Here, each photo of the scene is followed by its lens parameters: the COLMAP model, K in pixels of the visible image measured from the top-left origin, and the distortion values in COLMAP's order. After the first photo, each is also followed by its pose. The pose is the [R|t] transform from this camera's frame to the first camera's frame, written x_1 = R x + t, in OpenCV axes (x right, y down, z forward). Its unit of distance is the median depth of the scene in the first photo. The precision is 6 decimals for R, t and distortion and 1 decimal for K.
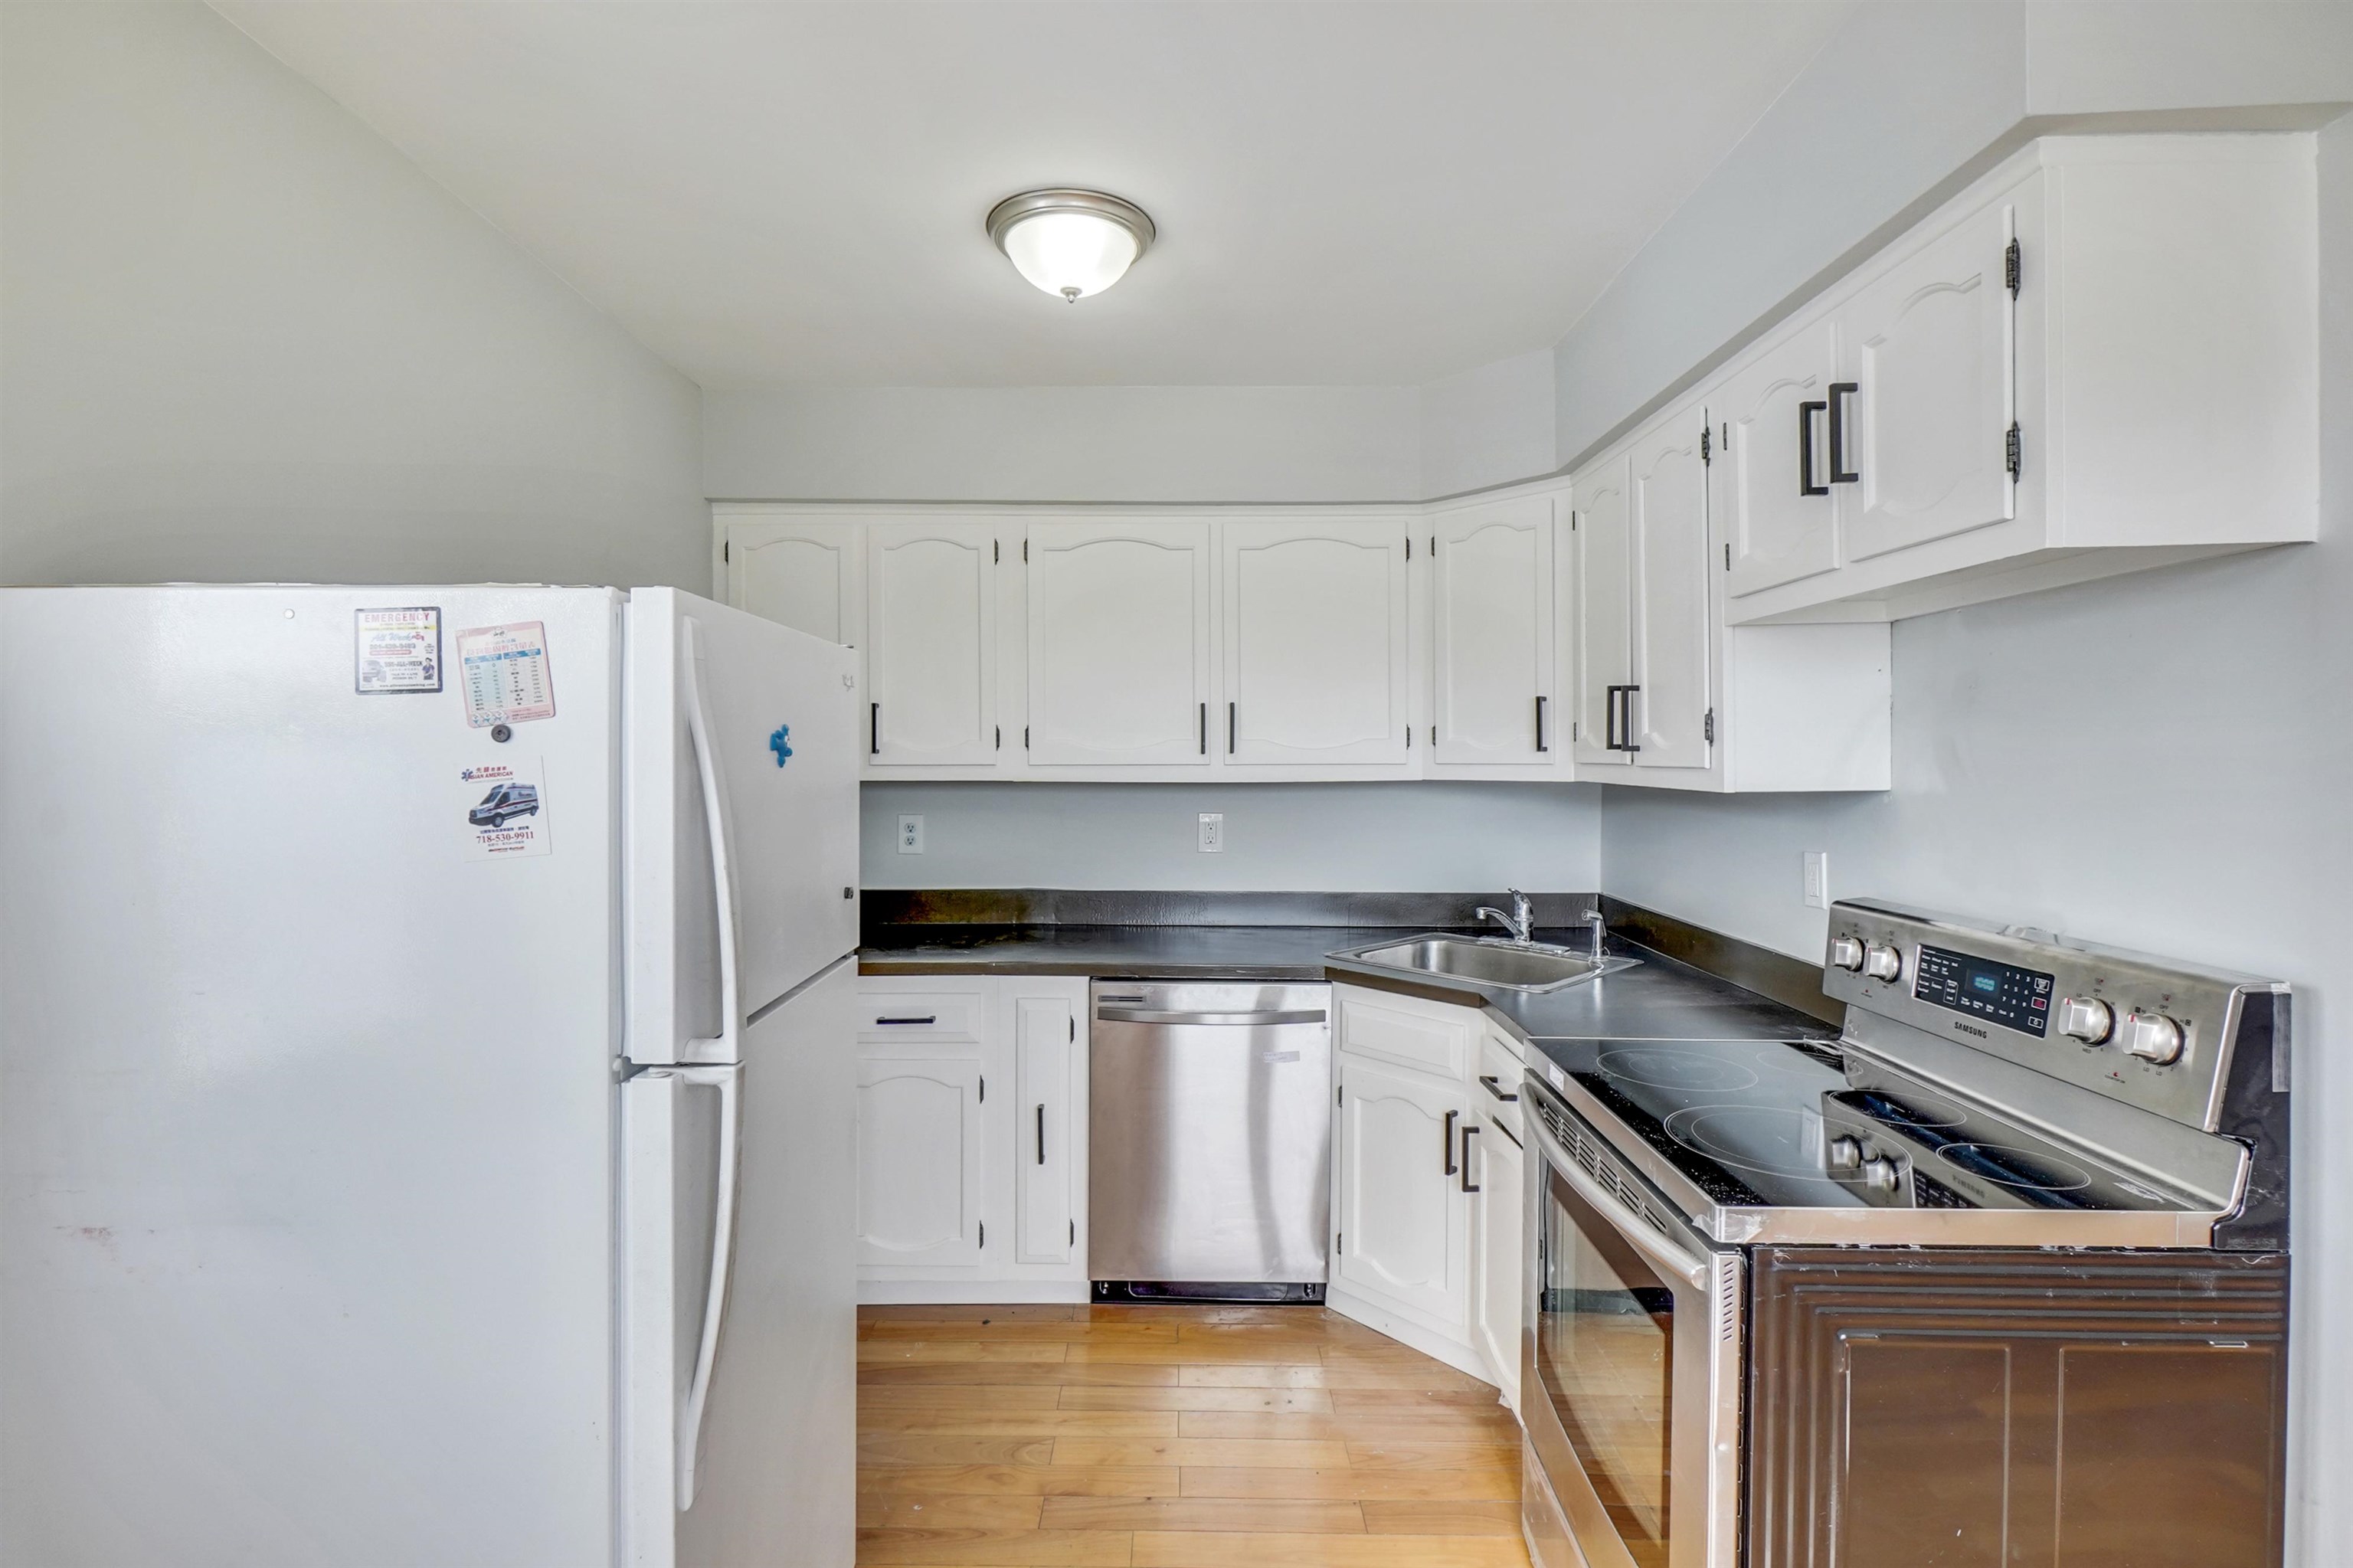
lens RADIAL K [[1101.0, 0, 1176.5], [0, 1101.0, 784.0], [0, 0, 1]] dist [-0.003001, -0.000180]
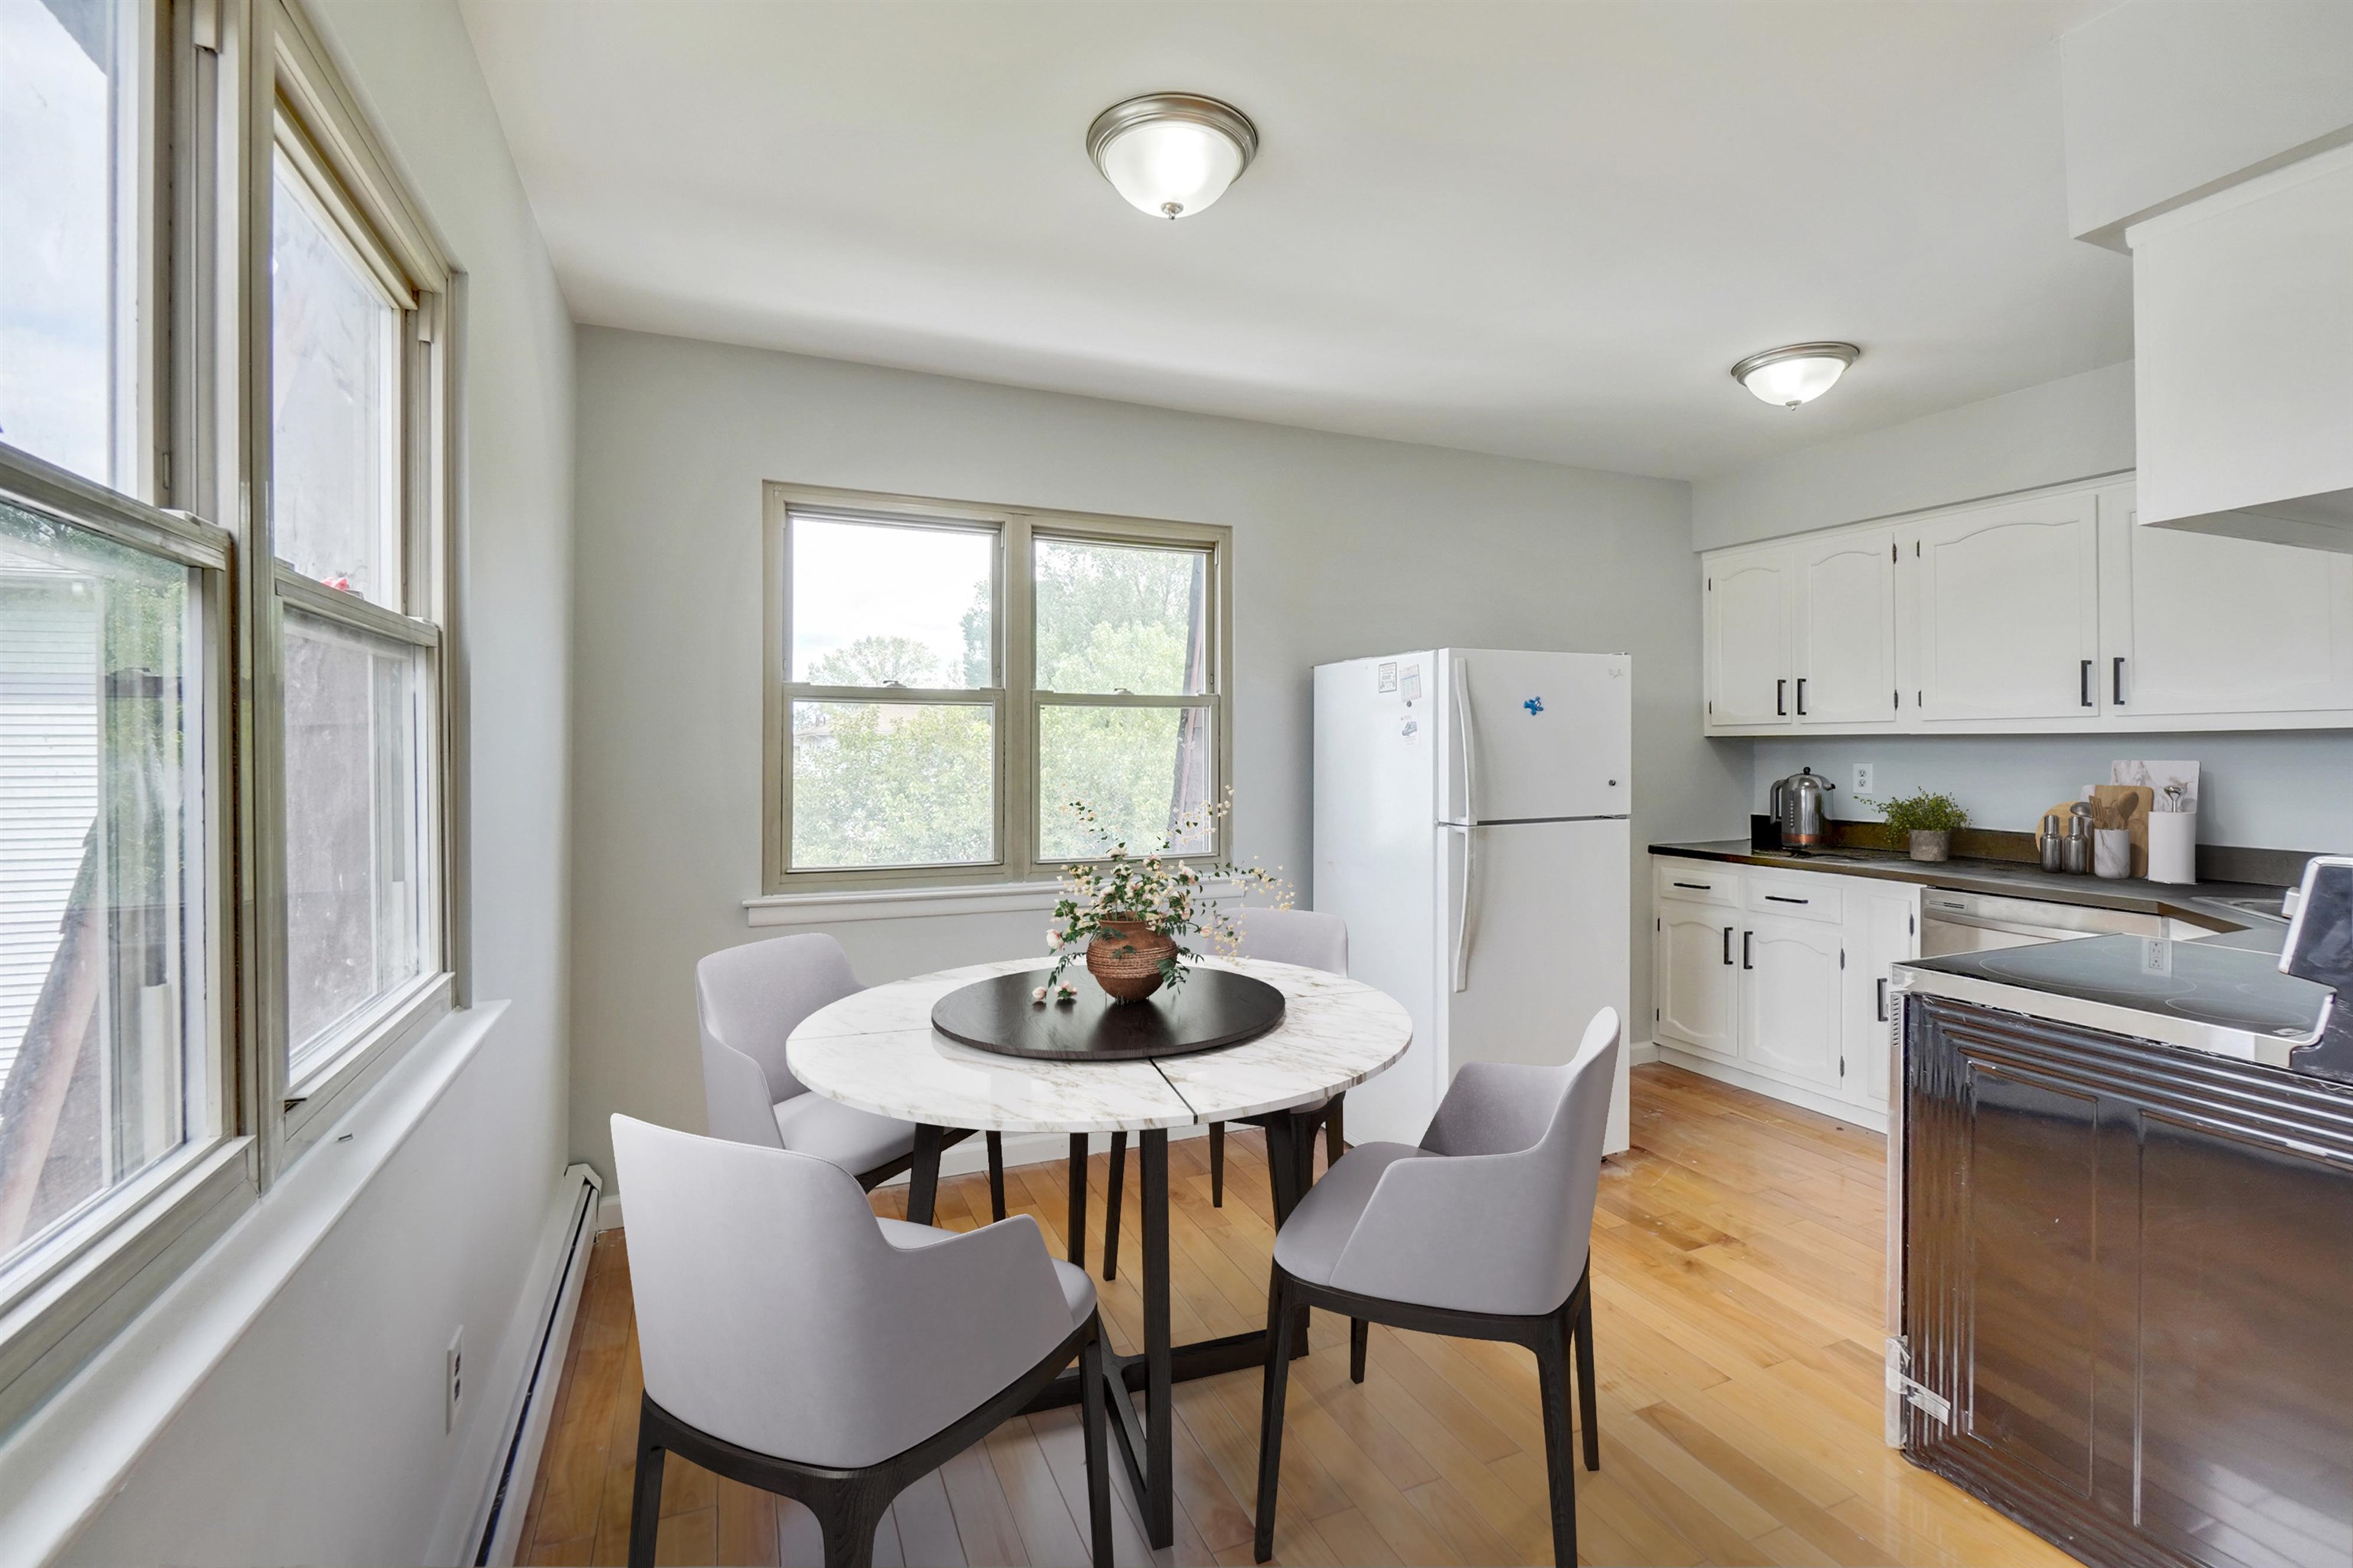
lens RADIAL K [[1042.3, 0, 1178.2], [0, 1042.3, 742.3], [0, 0, 1]] dist [-0.000519, -0.000024]
pose [[0.414538, -0.006153, -0.910011, 0.895423], [-0.015903, 0.999775, -0.014005, 0.056694], [0.909893, 0.020277, 0.414347, -0.378020]]
